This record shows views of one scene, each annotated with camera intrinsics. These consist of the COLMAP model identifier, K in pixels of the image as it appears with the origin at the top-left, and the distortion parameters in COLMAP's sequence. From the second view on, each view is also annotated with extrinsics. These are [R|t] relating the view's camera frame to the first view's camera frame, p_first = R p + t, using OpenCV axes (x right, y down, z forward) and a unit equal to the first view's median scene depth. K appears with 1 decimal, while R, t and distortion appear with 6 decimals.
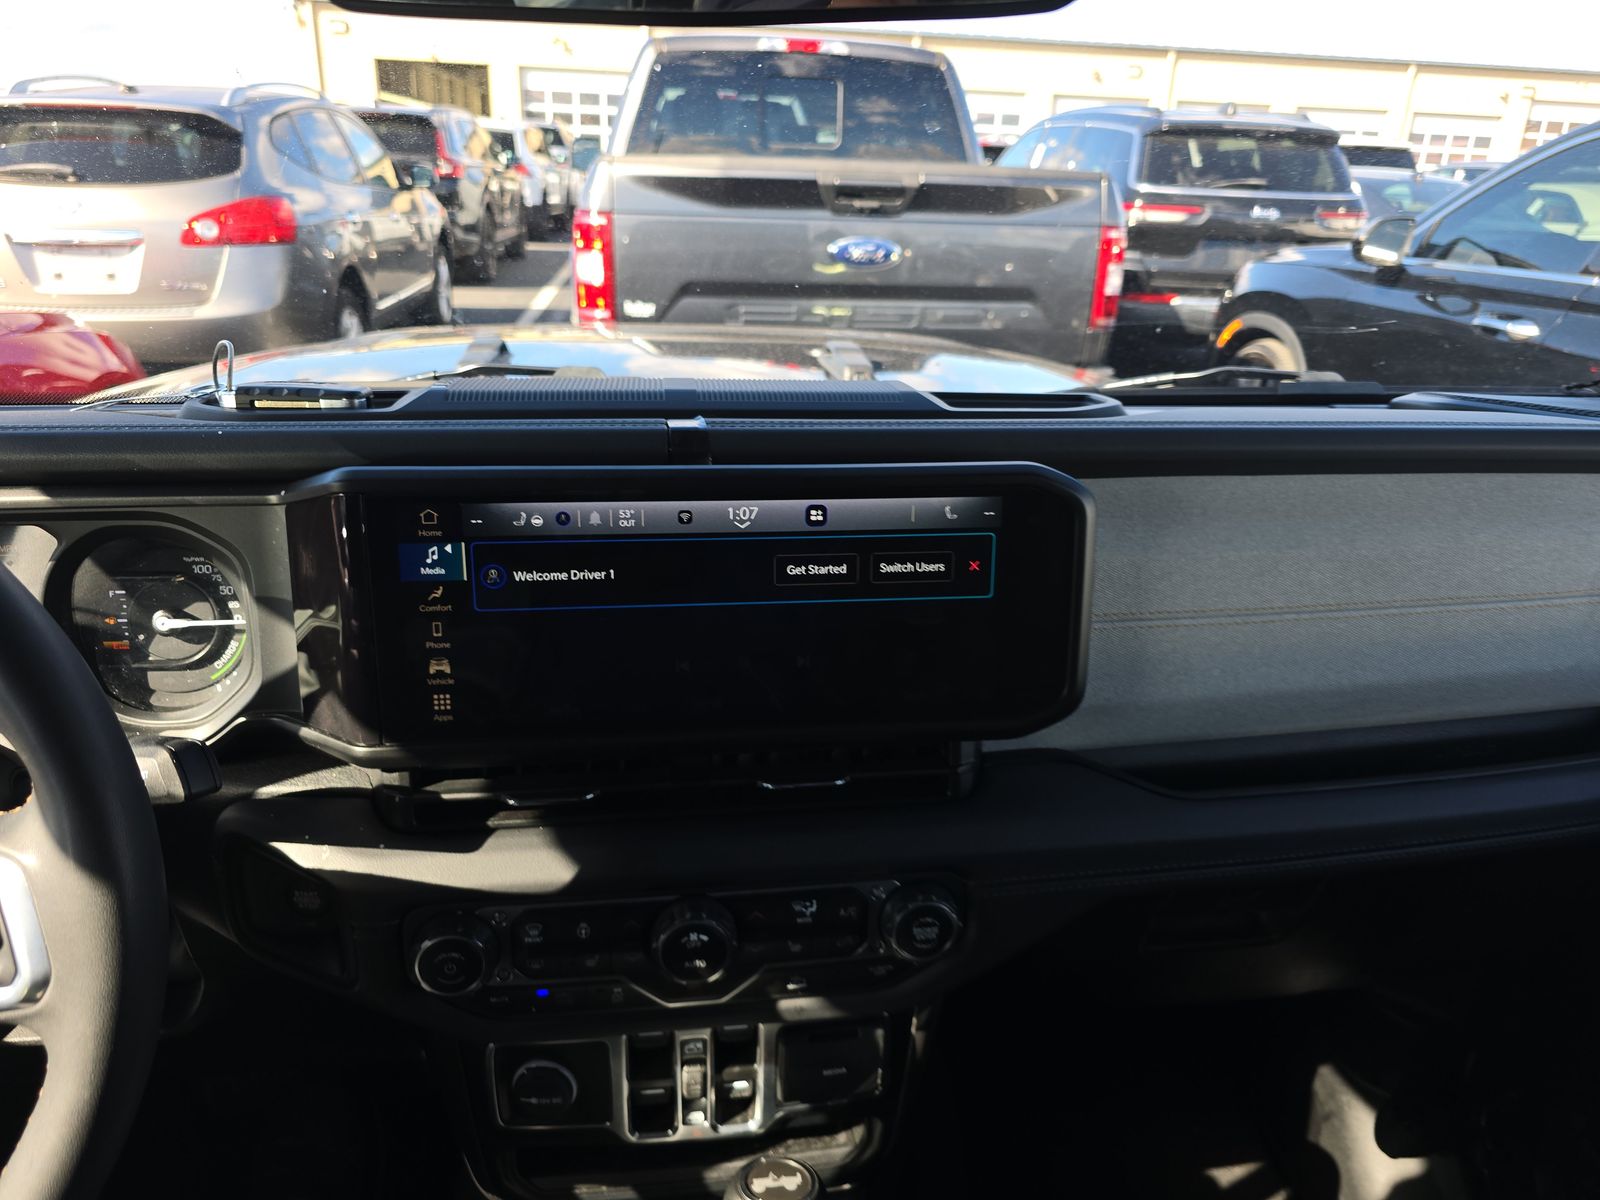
lens RADIAL K [[1079.7, 0, 800.4], [0, 1079.7, 607.0], [0, 0, 1]] dist [0.020045, -0.016329]
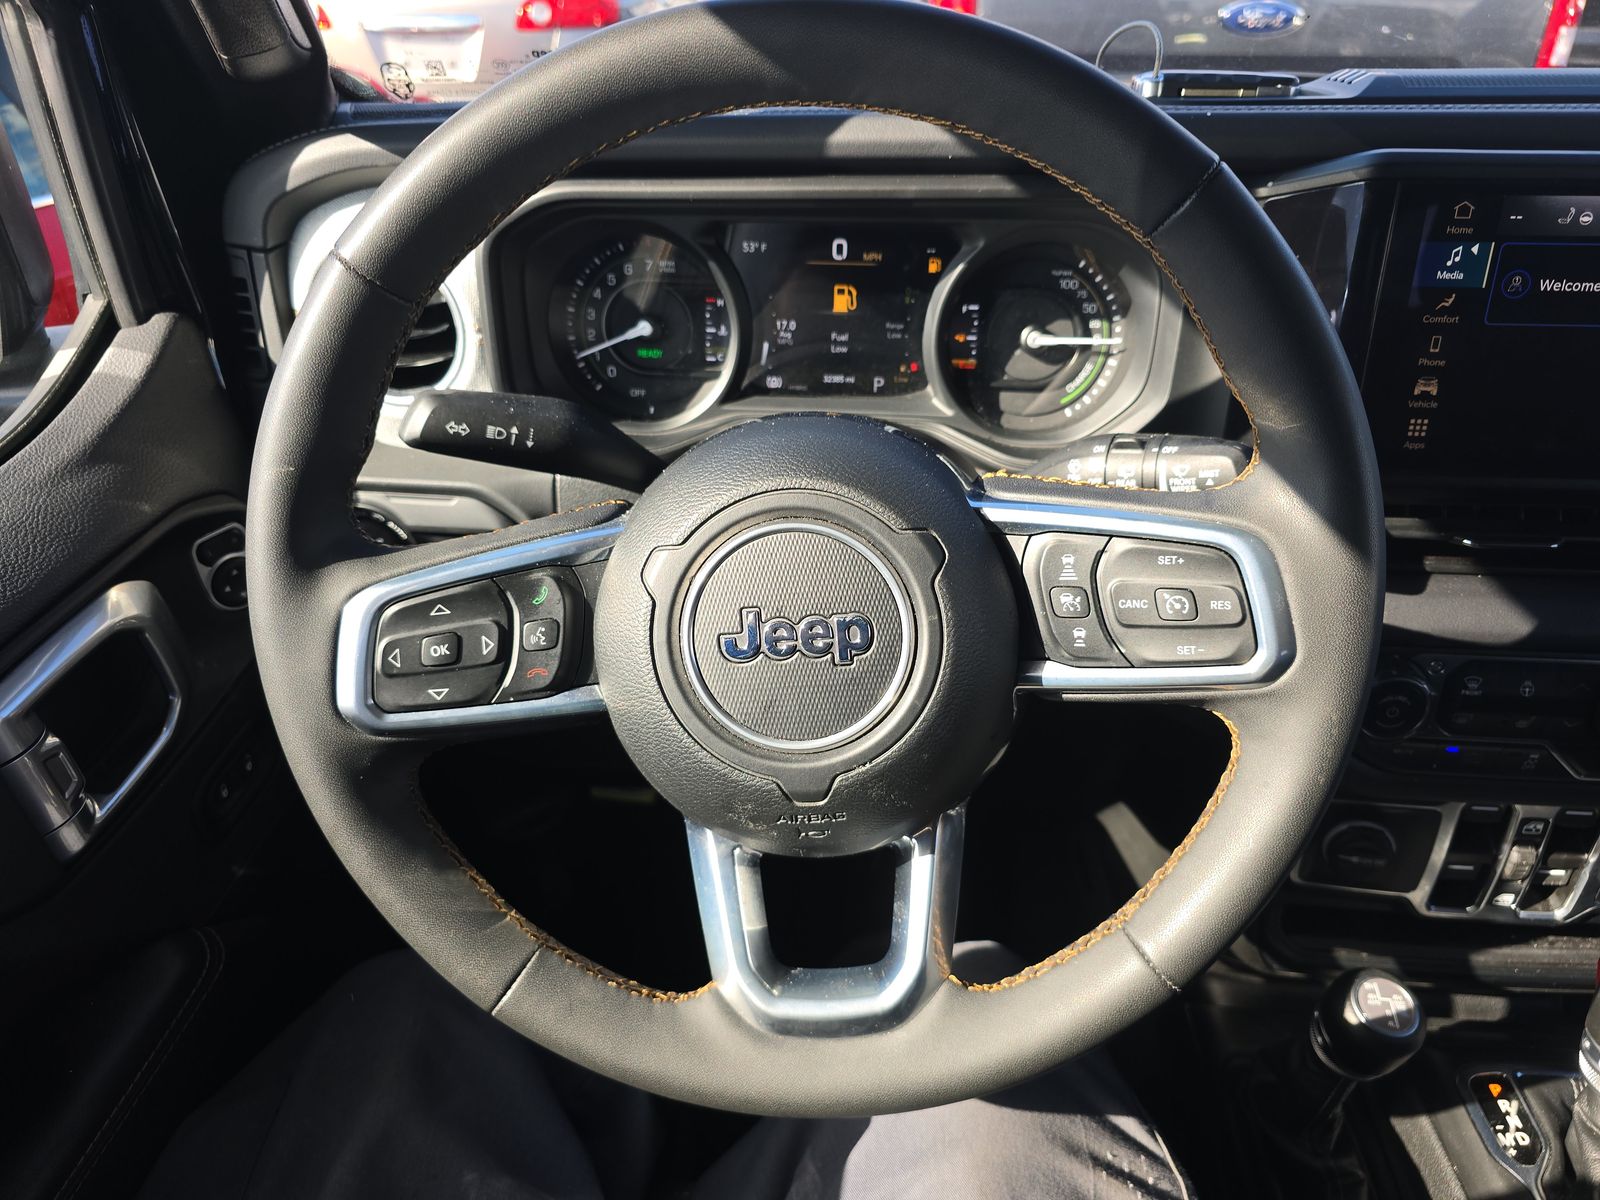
lens RADIAL K [[1079.7, 0, 797.2], [0, 1079.7, 594.9], [0, 0, 1]] dist [0.020045, -0.016329]
pose [[0.979061, 0.079256, -0.187503, -0.635097], [-0.049950, 0.986469, 0.156156, 0.106124], [0.197342, -0.143521, 0.969772, -0.006543]]
